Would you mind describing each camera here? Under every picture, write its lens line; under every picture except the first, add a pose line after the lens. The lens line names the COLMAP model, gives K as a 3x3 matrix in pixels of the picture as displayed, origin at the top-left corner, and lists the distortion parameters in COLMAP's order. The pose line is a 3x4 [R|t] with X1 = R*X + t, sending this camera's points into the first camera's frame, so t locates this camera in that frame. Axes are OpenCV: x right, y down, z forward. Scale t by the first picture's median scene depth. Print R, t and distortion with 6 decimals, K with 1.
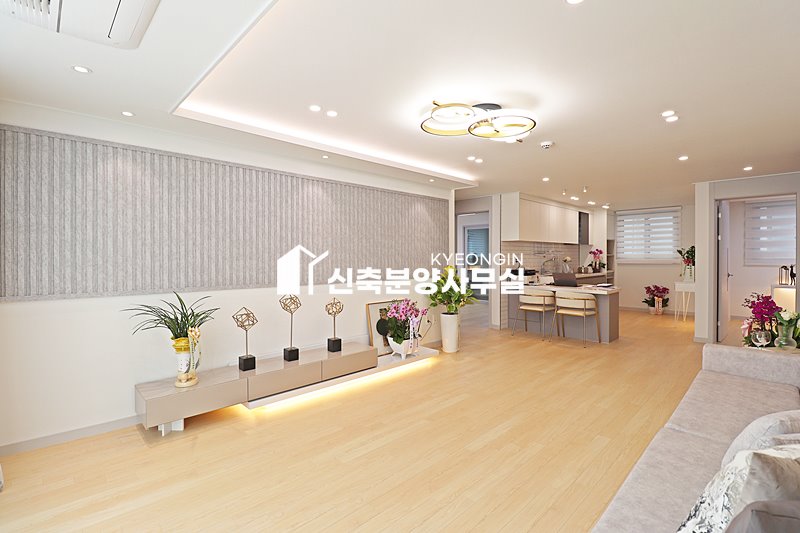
lens RADIAL K [[372.0, 0, 398.9], [0, 372.0, 264.3], [0, 0, 1]] dist [-0.006767, -0.008492]
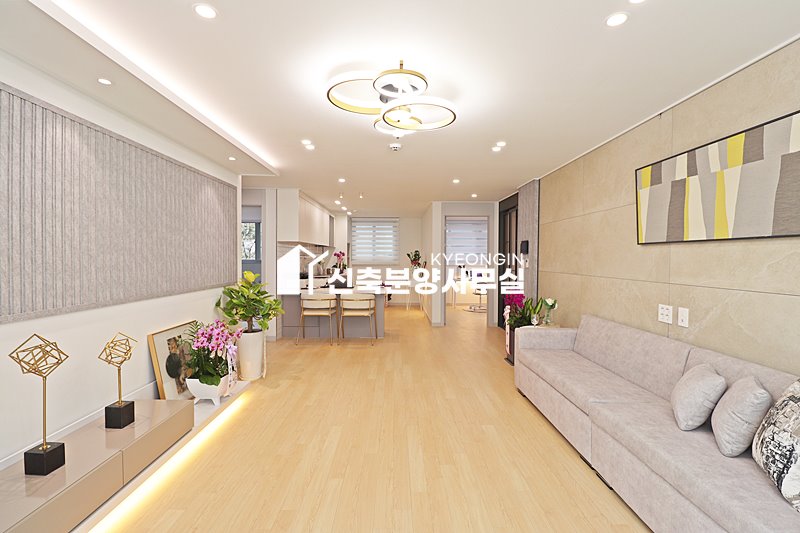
lens RADIAL K [[372.0, 0, 402.5], [0, 372.0, 265.6], [0, 0, 1]] dist [-0.006767, -0.008492]
pose [[0.683103, -0.011016, 0.730239, -0.255939], [0.008390, 0.999939, 0.007237, -0.011949], [-0.730274, 0.001183, 0.683153, 0.259583]]
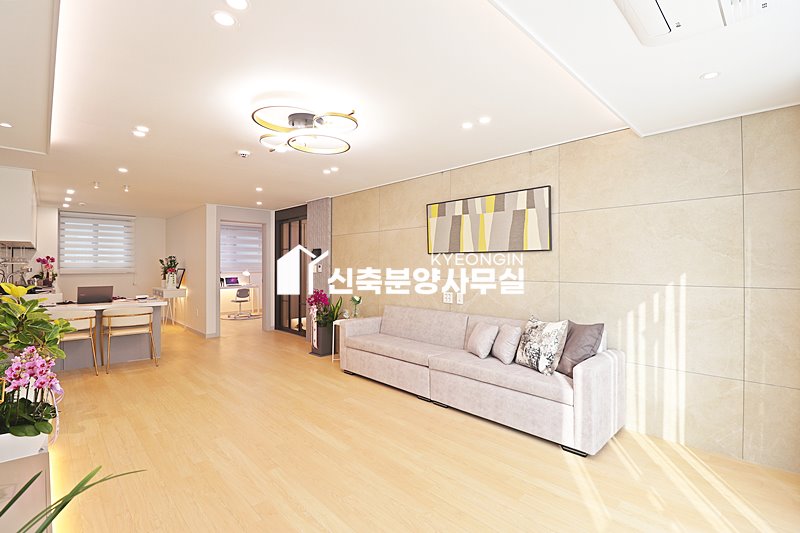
lens RADIAL K [[372.0, 0, 403.8], [0, 372.0, 266.4], [0, 0, 1]] dist [-0.006767, -0.008492]
pose [[-0.004328, -0.002464, 0.999988, -0.493970], [0.019791, 0.999801, 0.002550, -0.011720], [-0.999795, 0.019802, -0.004279, 0.478903]]
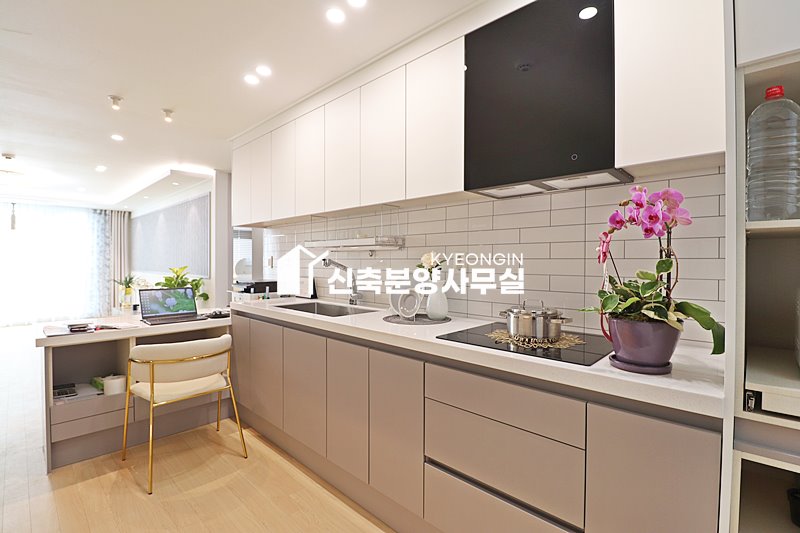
lens RADIAL K [[372.0, 0, 398.8], [0, 372.0, 262.3], [0, 0, 1]] dist [-0.006767, -0.008492]
pose [[0.034041, 0.002947, -0.999416, 1.303684], [-0.021933, 0.999757, 0.002201, -0.020697], [0.999180, 0.021845, 0.034098, 1.799555]]
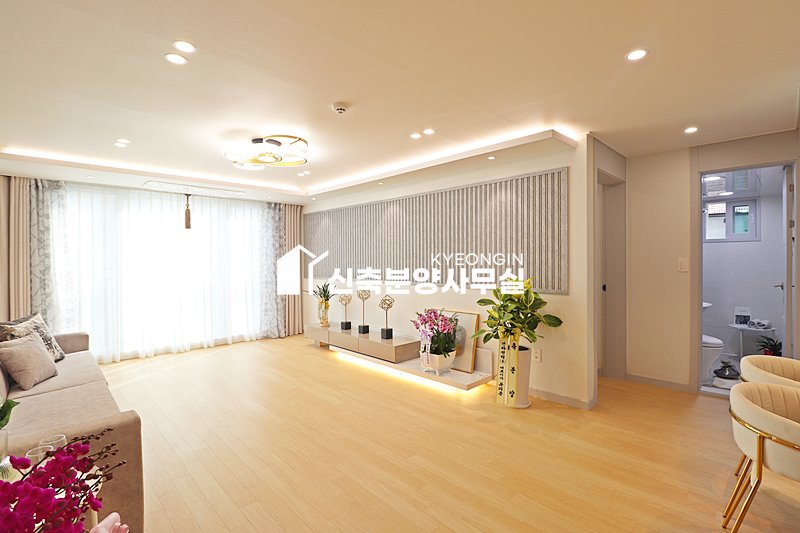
lens RADIAL K [[372.0, 0, 402.0], [0, 372.0, 262.6], [0, 0, 1]] dist [-0.006767, -0.008492]
pose [[-0.007320, 0.008882, -0.999934, 0.933155], [-0.012140, 0.999886, 0.008970, -0.025662], [0.999900, 0.012205, -0.007211, 0.935388]]
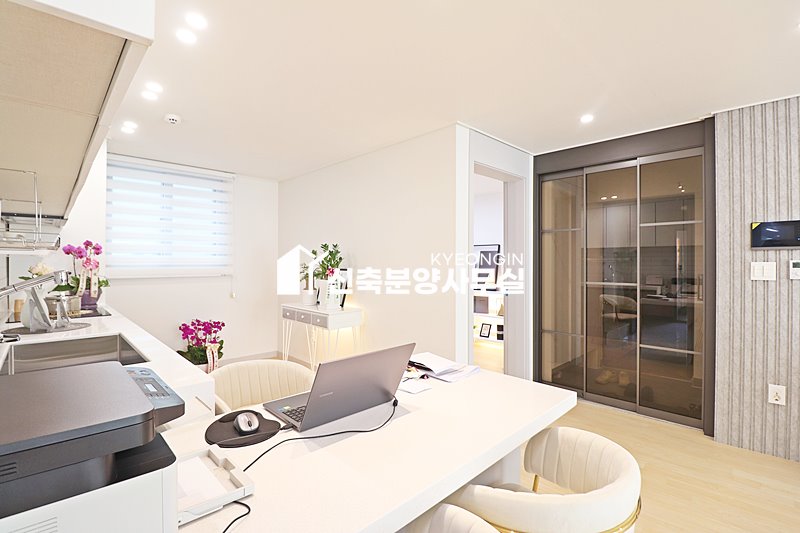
lens RADIAL K [[372.0, 0, 406.6], [0, 372.0, 269.5], [0, 0, 1]] dist [-0.006767, -0.008492]
pose [[-0.030649, -0.012091, 0.999457, 0.354175], [0.022563, 0.999664, 0.012786, -0.022530], [-0.999276, 0.022943, -0.030366, 1.399287]]
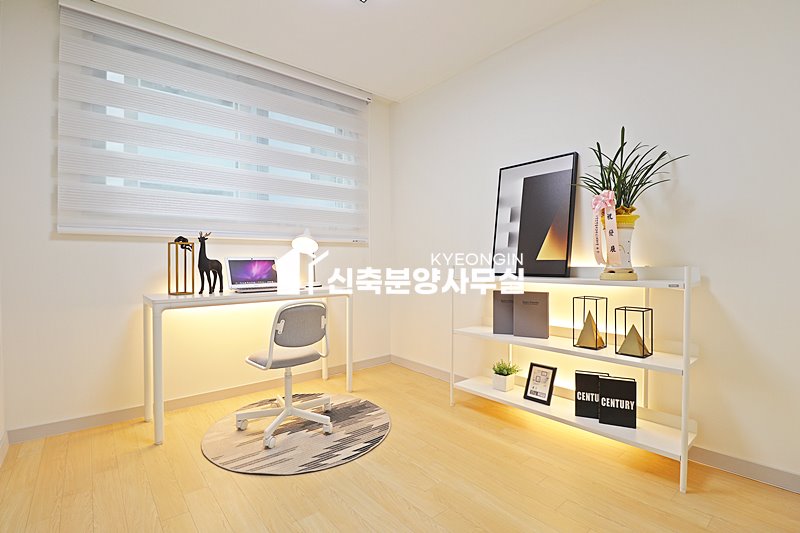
lens RADIAL K [[372.0, 0, 395.1], [0, 372.0, 265.9], [0, 0, 1]] dist [-0.006767, -0.008492]
pose [[0.084950, -0.008108, 0.996352, 1.166269], [0.031722, 0.999482, 0.005428, 0.053402], [-0.995880, 0.031145, 0.085164, 1.226409]]
